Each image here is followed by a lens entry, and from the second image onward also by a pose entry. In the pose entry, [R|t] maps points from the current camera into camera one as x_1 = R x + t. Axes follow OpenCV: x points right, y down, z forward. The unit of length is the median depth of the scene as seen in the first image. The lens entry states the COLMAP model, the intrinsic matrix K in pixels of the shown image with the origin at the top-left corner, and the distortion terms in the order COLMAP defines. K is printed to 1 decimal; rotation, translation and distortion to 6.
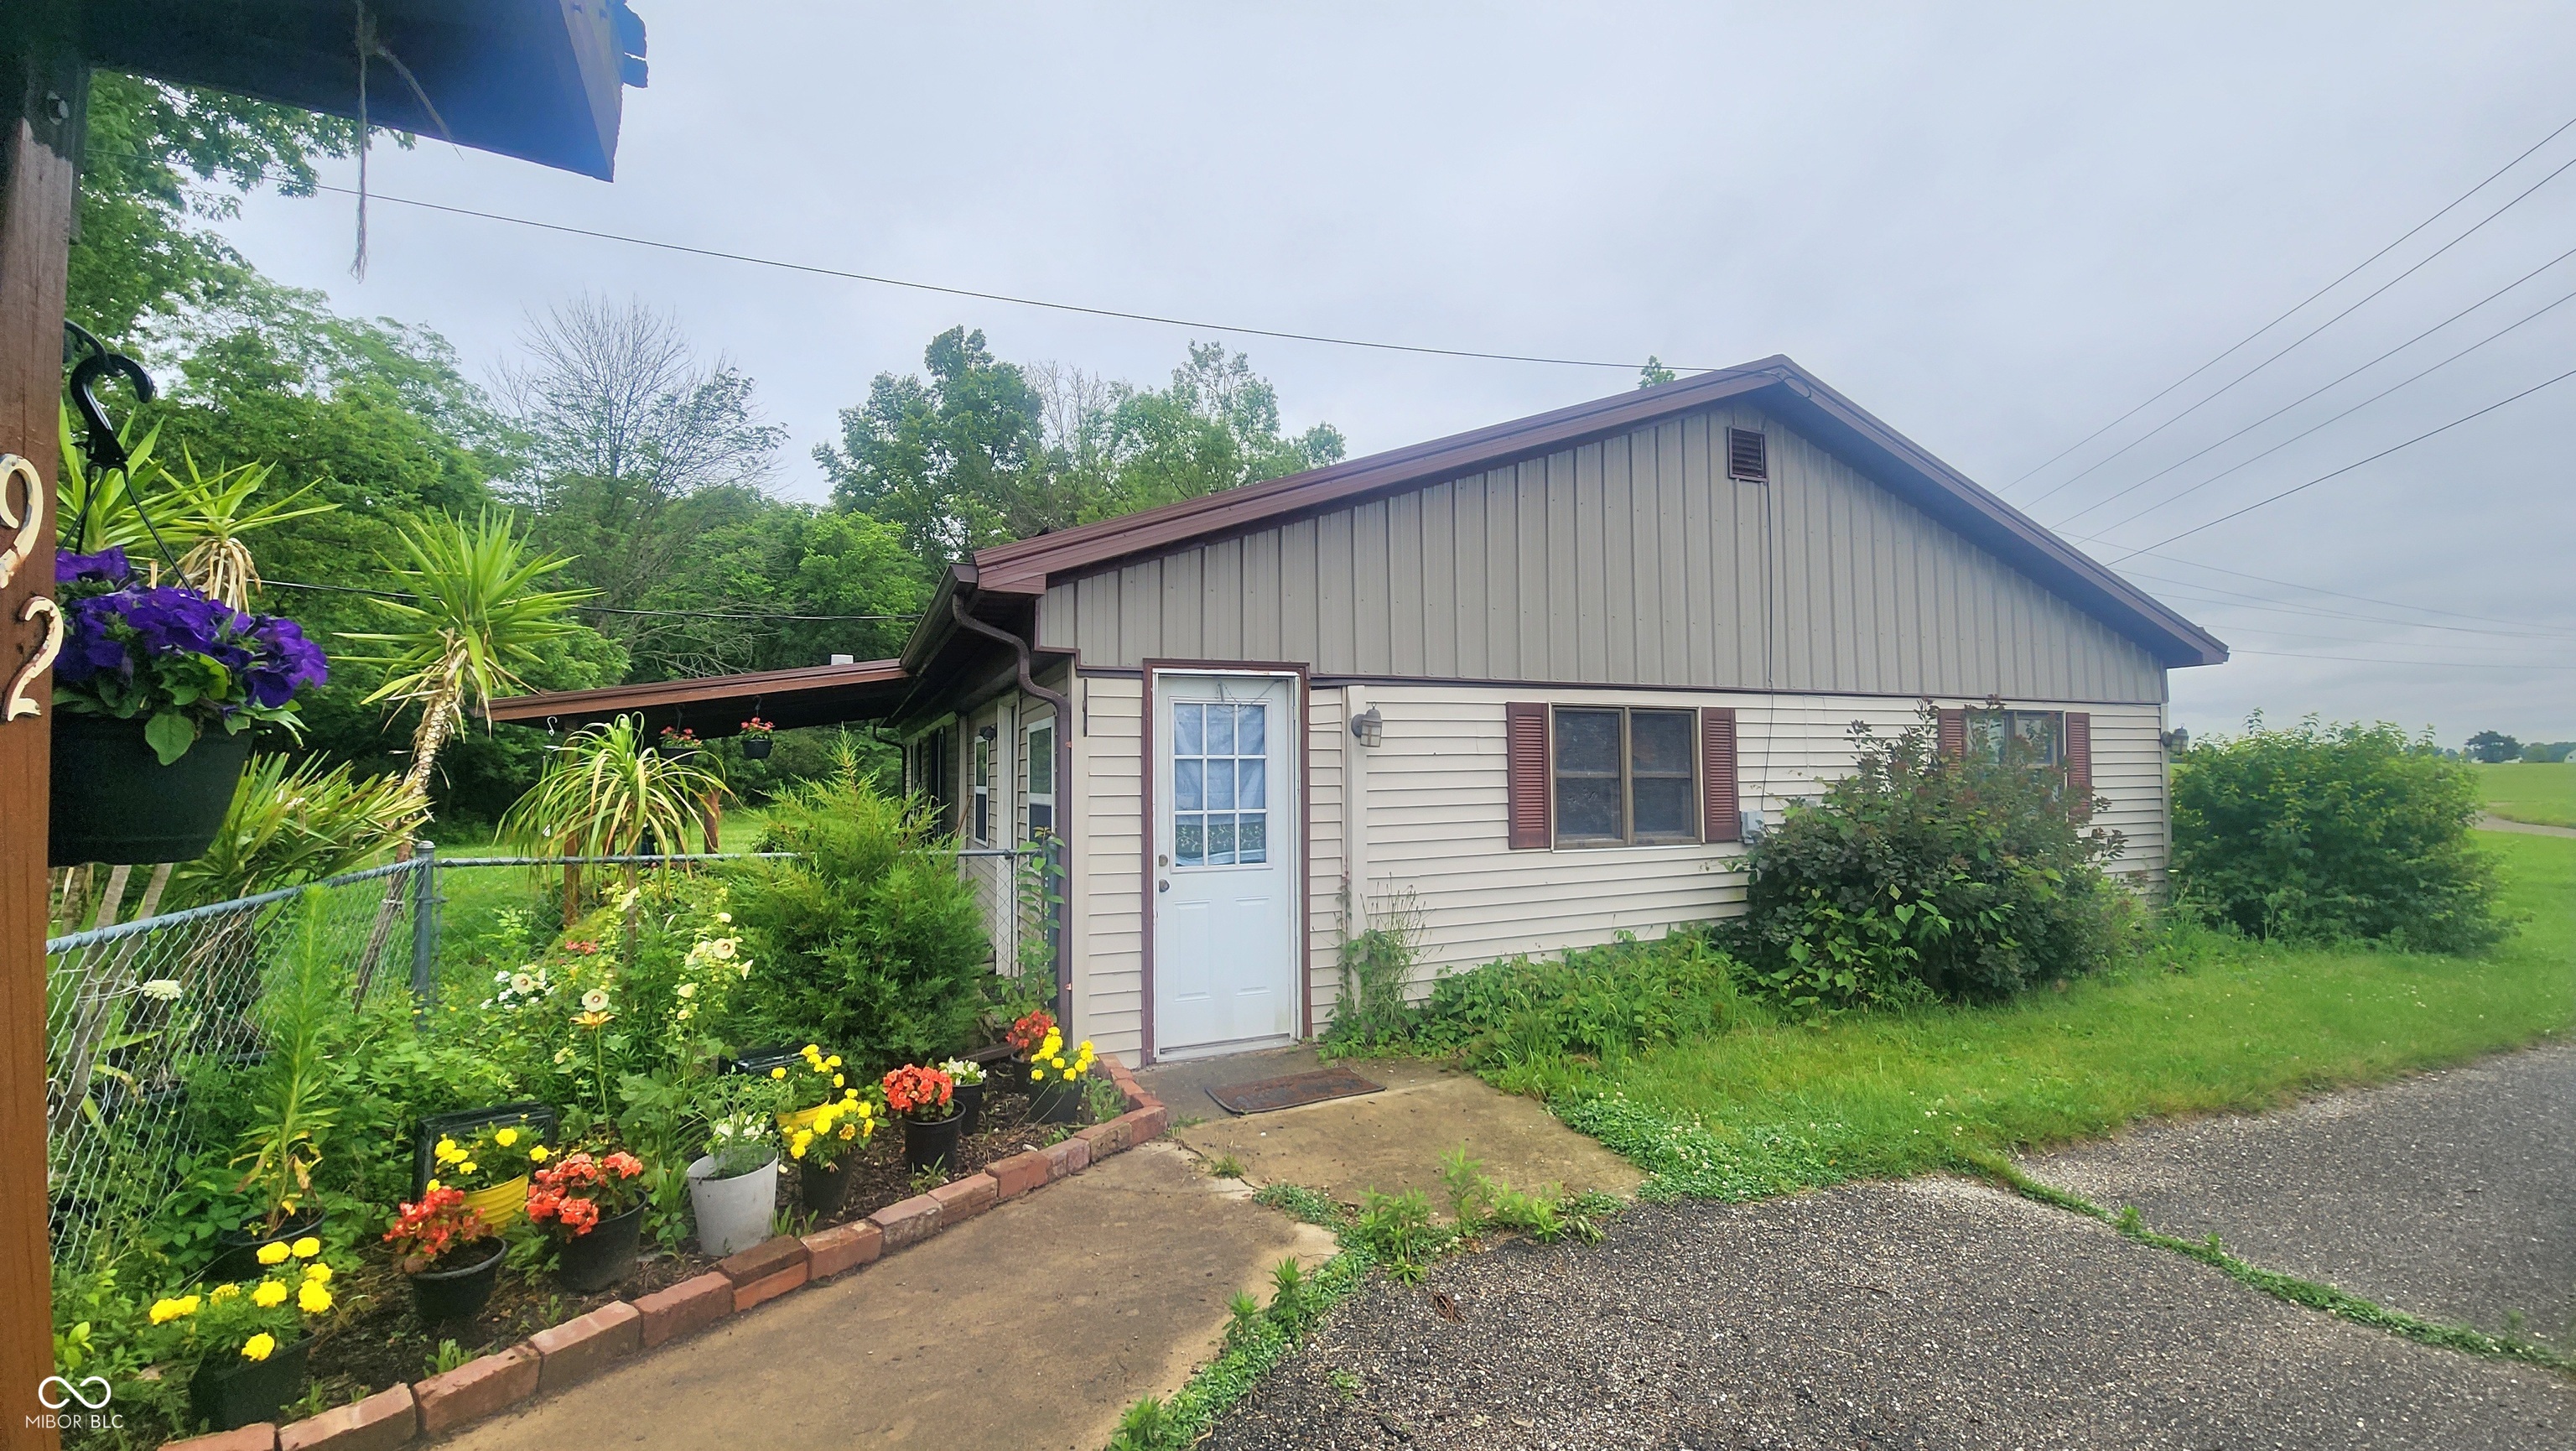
lens RADIAL K [[1070.7, 0, 1288.0], [0, 1070.7, 725.5], [0, 0, 1]] dist [0.000966, -0.006617]
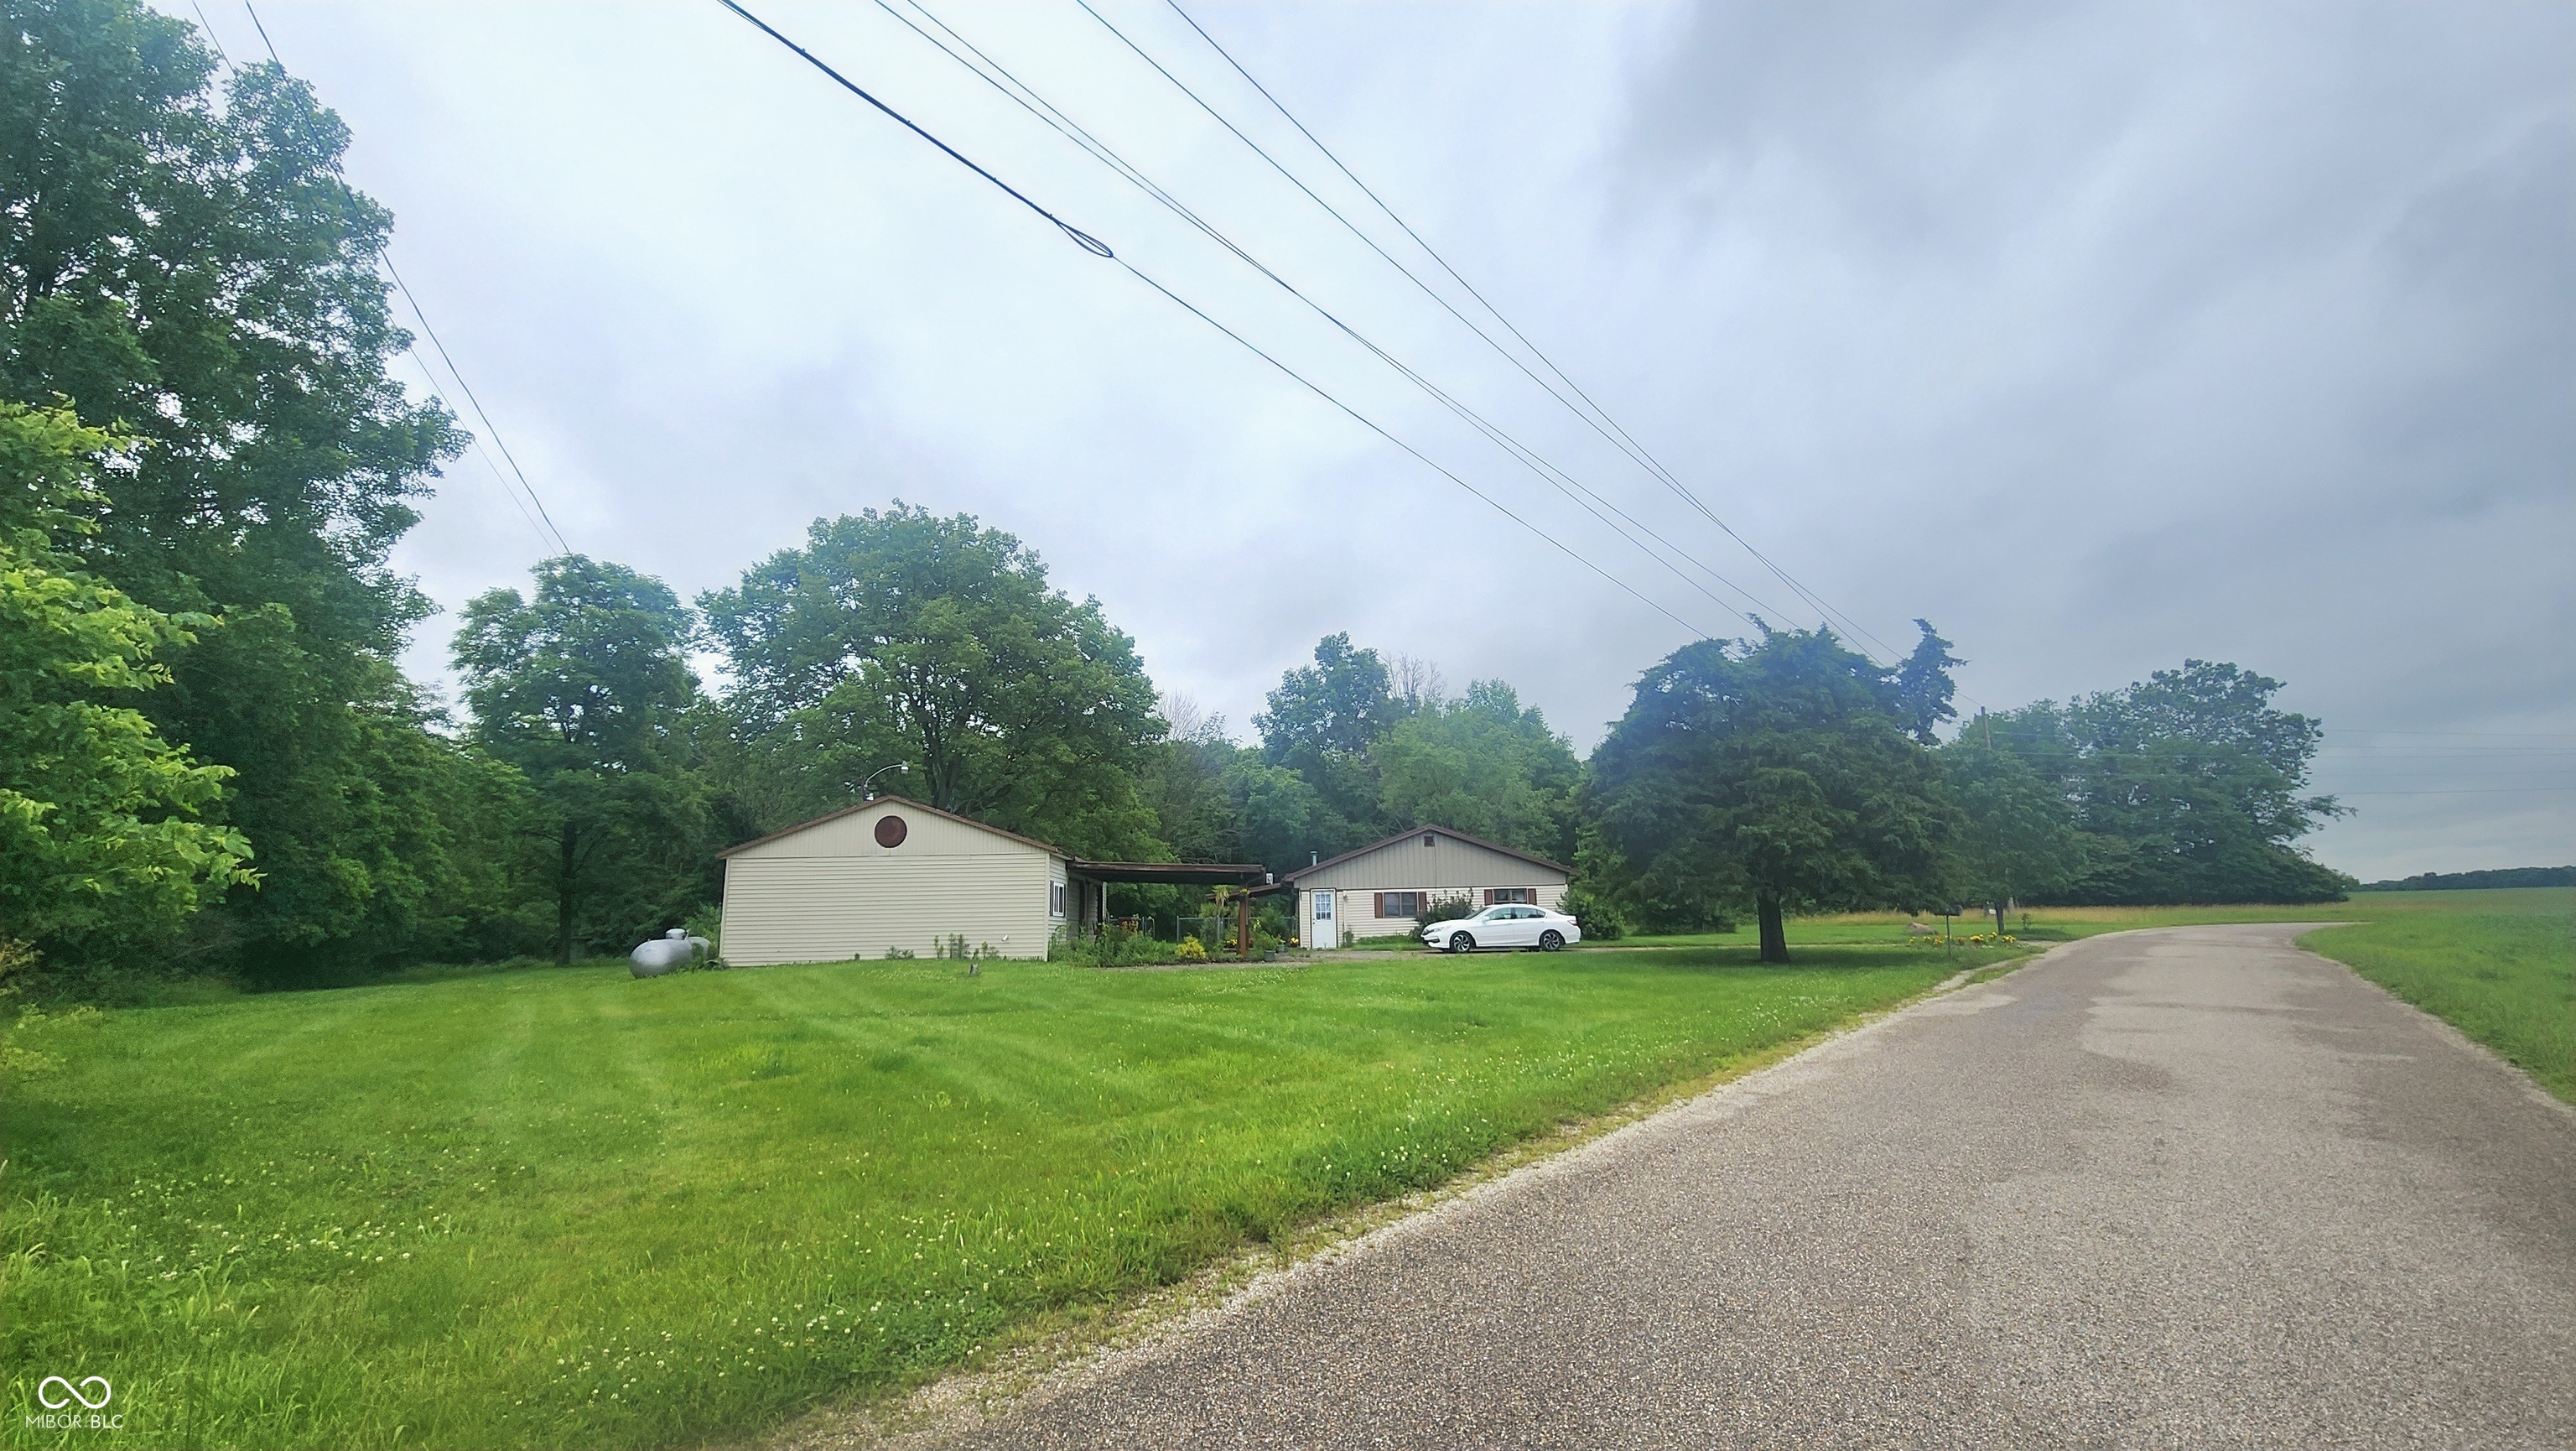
lens RADIAL K [[1070.7, 0, 1288.0], [0, 1070.7, 725.5], [0, 0, 1]] dist [0.000966, -0.006617]
pose [[0.926850, -0.084902, -0.365706, 2.192151], [0.035268, 0.989476, -0.140332, -0.132544], [0.373772, 0.117169, 0.920090, -5.151812]]
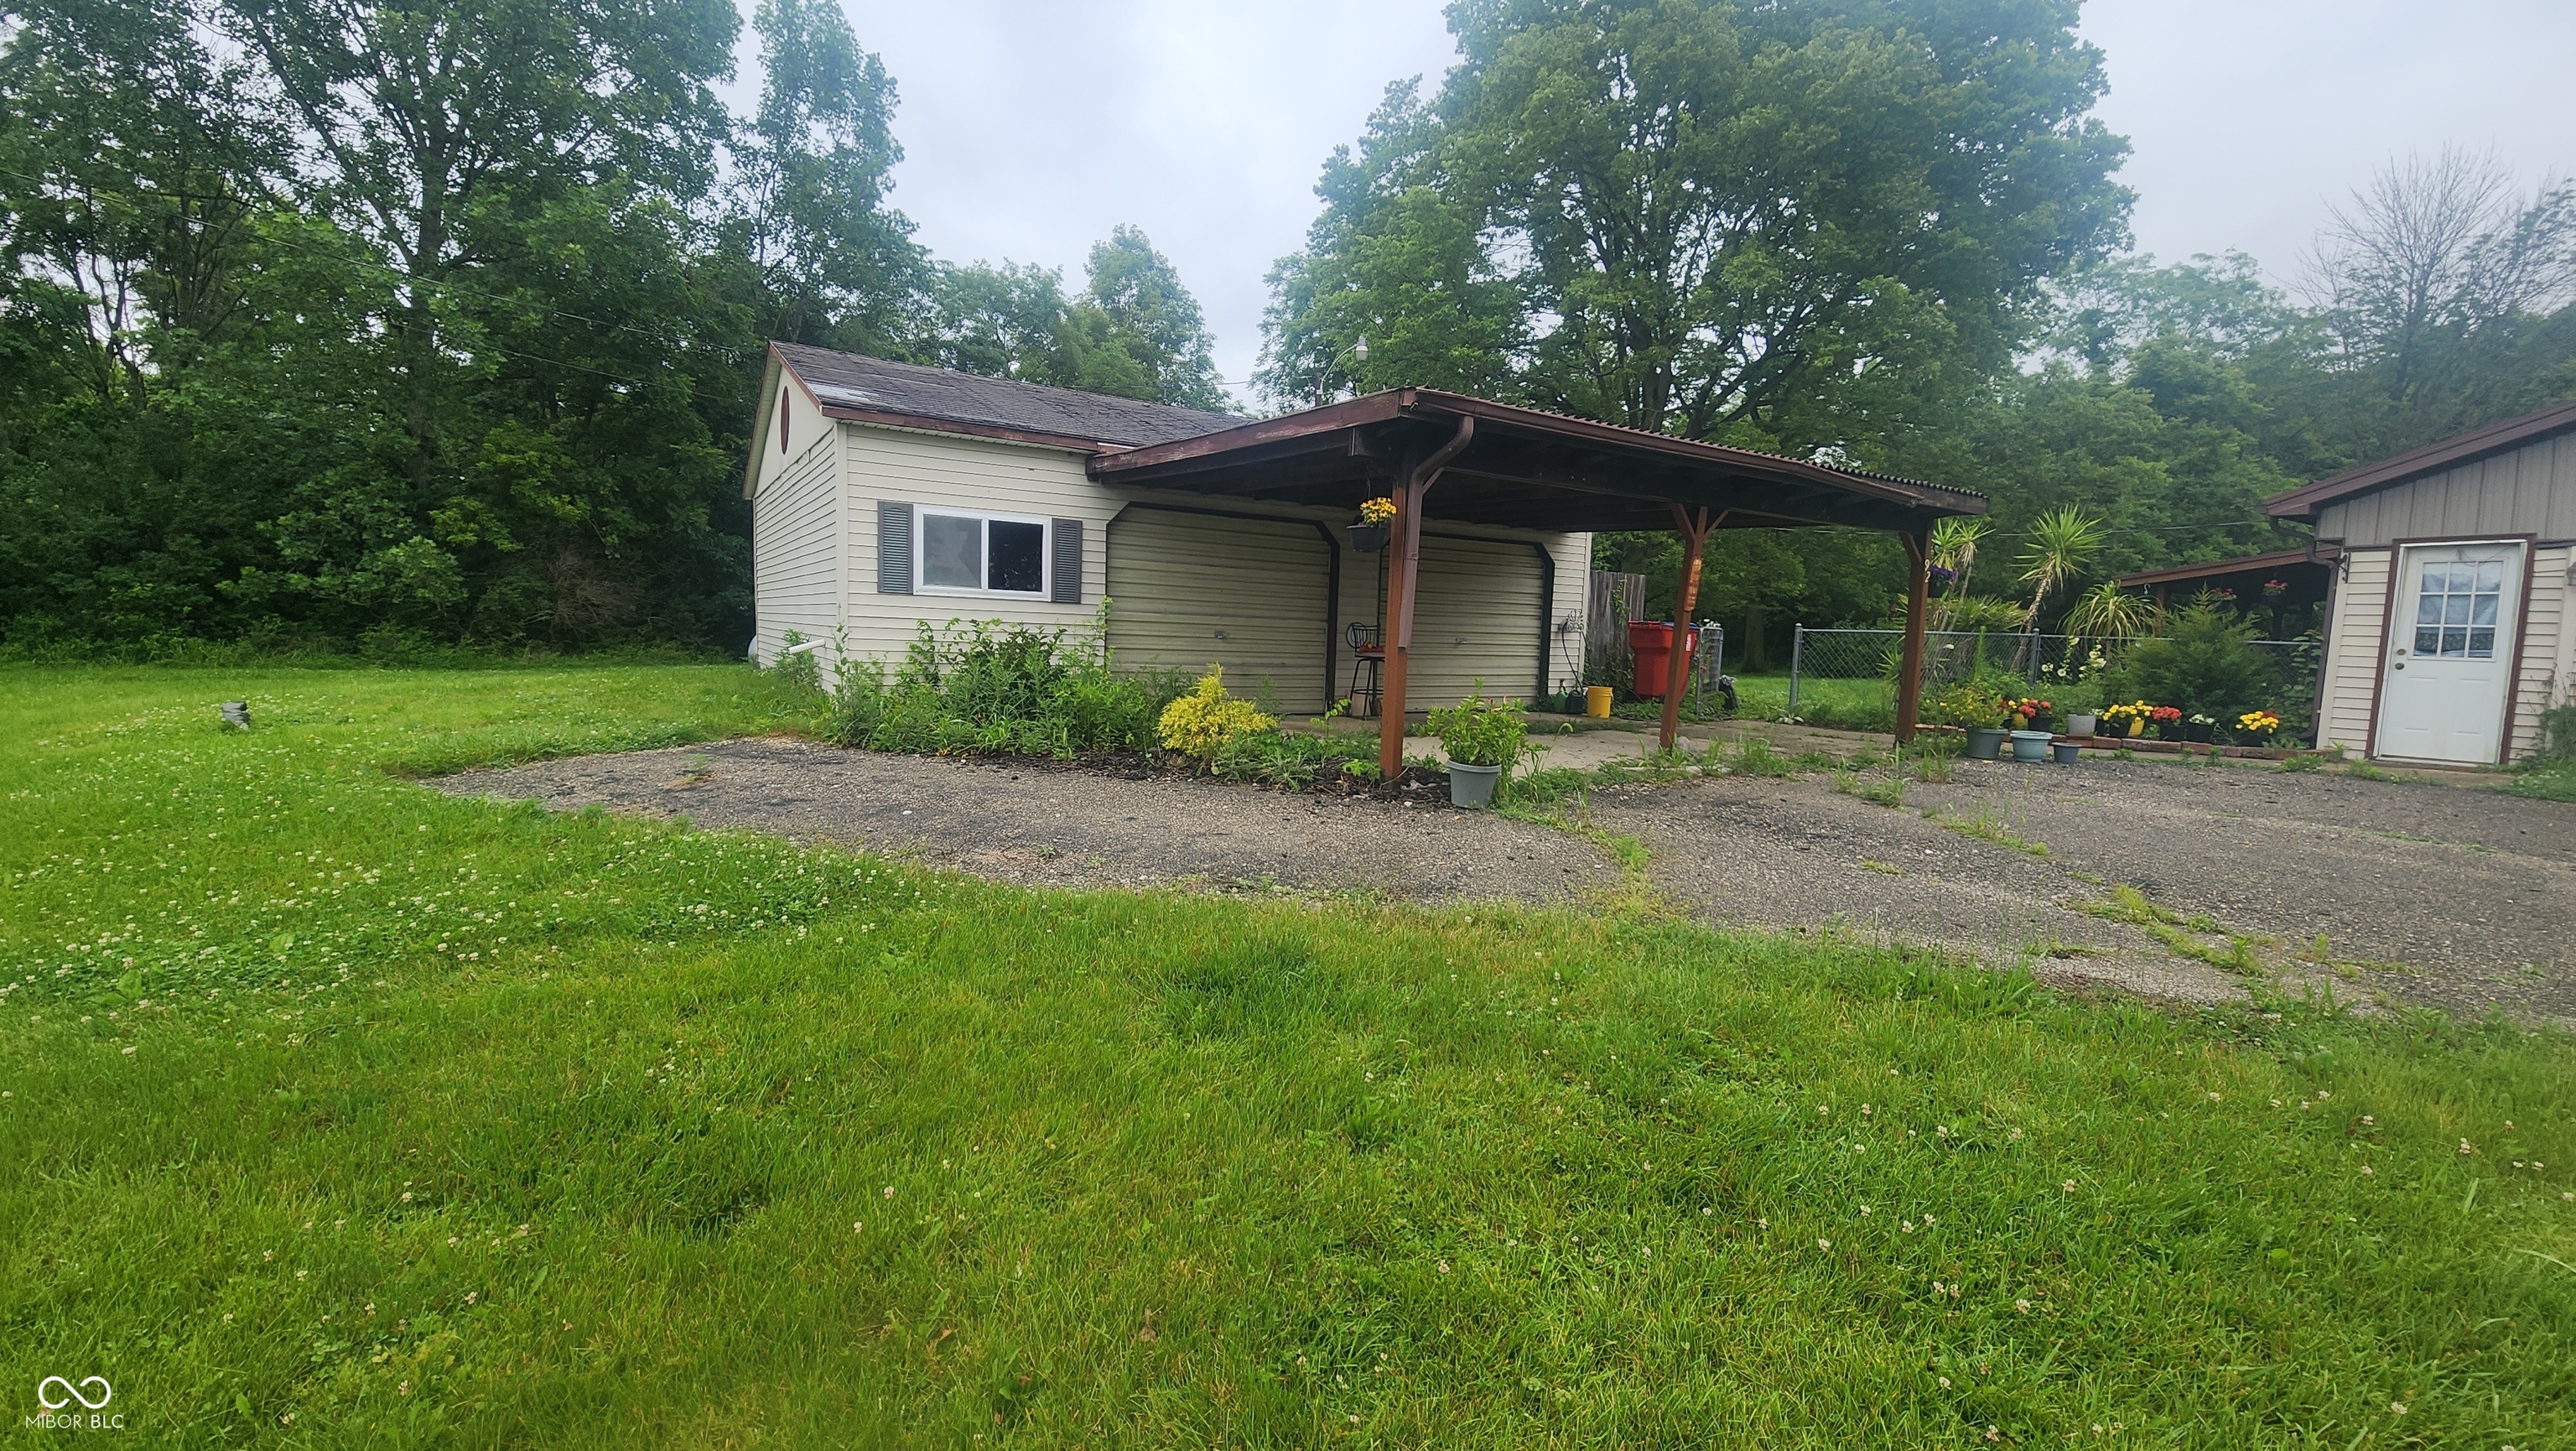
lens RADIAL K [[1070.7, 0, 1288.0], [0, 1070.7, 725.5], [0, 0, 1]] dist [0.000966, -0.006617]
pose [[0.130567, 0.102394, -0.986138, 1.337700], [0.022007, 0.994108, 0.106135, 0.017570], [0.991195, -0.035559, 0.127545, -1.024243]]
